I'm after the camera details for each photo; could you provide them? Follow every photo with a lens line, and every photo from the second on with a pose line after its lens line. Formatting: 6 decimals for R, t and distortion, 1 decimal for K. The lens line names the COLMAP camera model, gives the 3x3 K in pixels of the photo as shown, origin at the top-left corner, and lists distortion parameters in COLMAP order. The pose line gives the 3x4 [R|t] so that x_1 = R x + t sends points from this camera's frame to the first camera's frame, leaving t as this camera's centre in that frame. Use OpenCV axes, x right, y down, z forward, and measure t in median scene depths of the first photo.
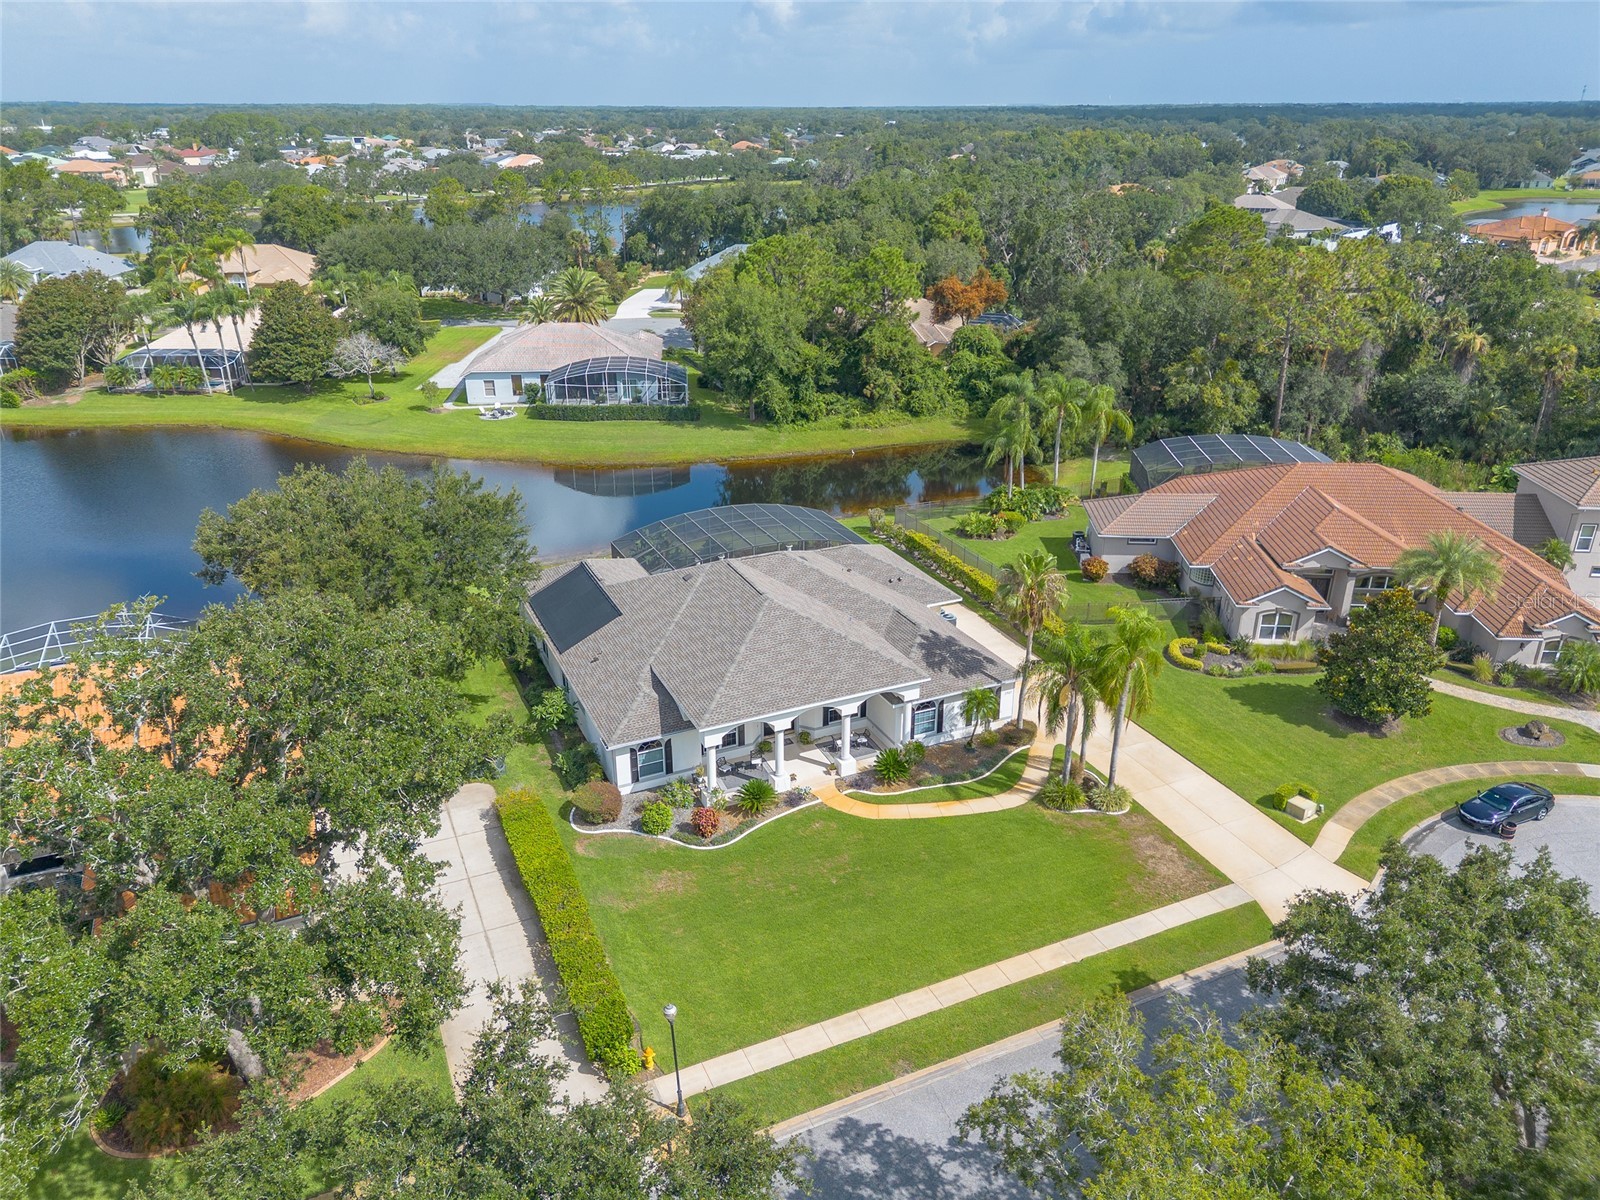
lens RADIAL K [[1129.1, 0, 806.6], [0, 1129.1, 608.8], [0, 0, 1]] dist [0.072381, -0.087669]
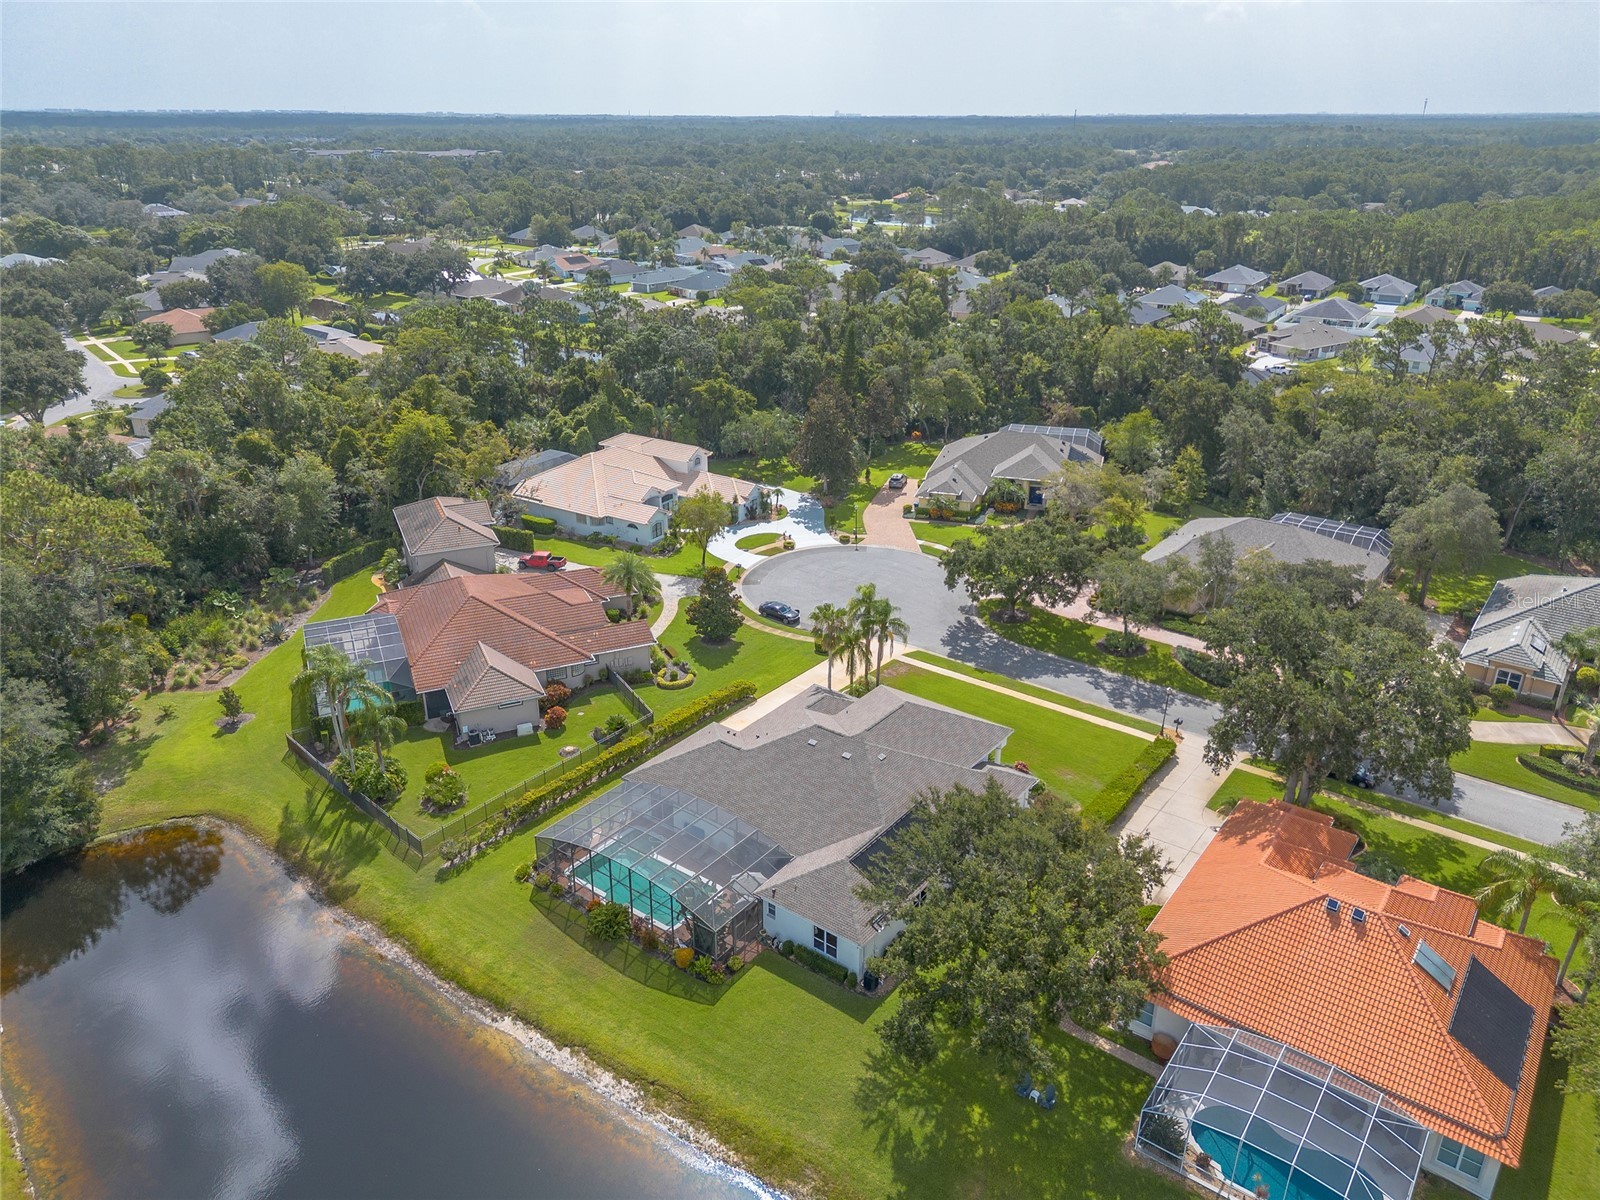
lens RADIAL K [[1144.4, 0, 796.7], [0, 1144.4, 600.2], [0, 0, 1]] dist [0.070199, -0.069606]
pose [[-0.472044, -0.346101, 0.810795, -0.537423], [0.356538, 0.766188, 0.534636, -0.457186], [-0.806260, 0.541451, -0.238276, 0.661850]]
